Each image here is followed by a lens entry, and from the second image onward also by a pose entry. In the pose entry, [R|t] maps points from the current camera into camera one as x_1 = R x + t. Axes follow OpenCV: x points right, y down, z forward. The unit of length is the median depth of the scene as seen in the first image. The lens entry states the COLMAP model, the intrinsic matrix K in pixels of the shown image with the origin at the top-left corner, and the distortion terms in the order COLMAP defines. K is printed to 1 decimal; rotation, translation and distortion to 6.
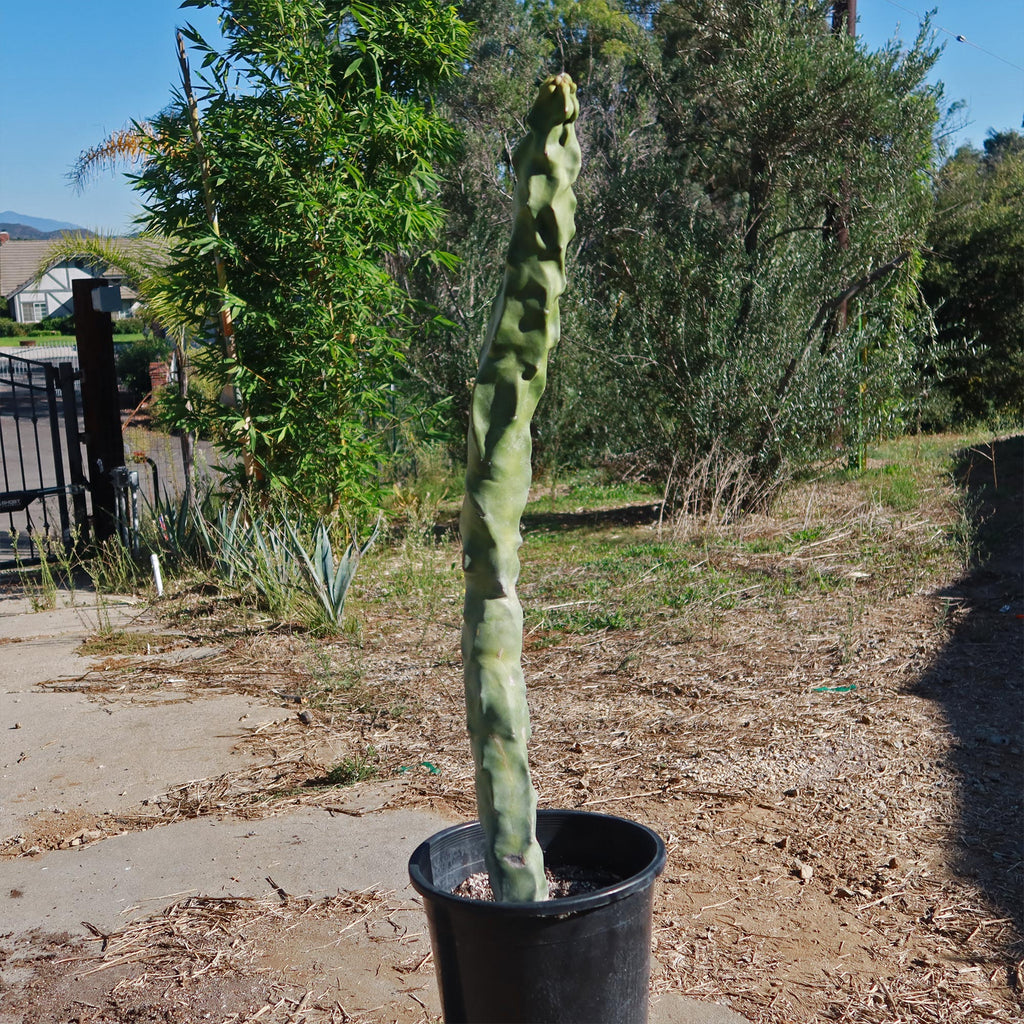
lens RADIAL K [[1610.6, 0, 447.4], [0, 1610.6, 514.3], [0, 0, 1]] dist [0.043359, -0.108007]
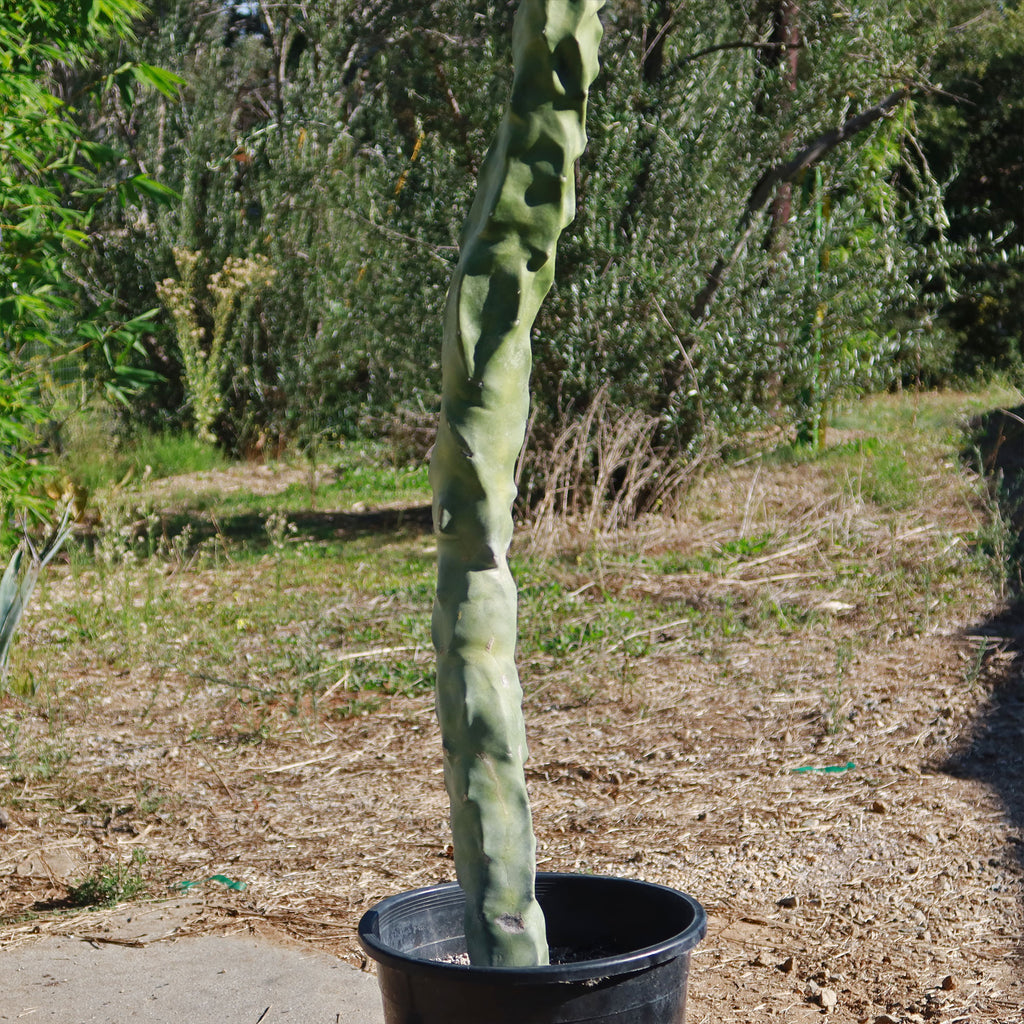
lens RADIAL K [[3005.0, 0, 480.0], [0, 3005.0, 619.8], [0, 0, 1]] dist [0.031278, -0.461605]
pose [[0.986501, 0.005019, 0.163677, -0.080998], [-0.009080, 0.999669, 0.024071, 0.017455], [-0.163502, -0.025232, 0.986220, -0.144038]]
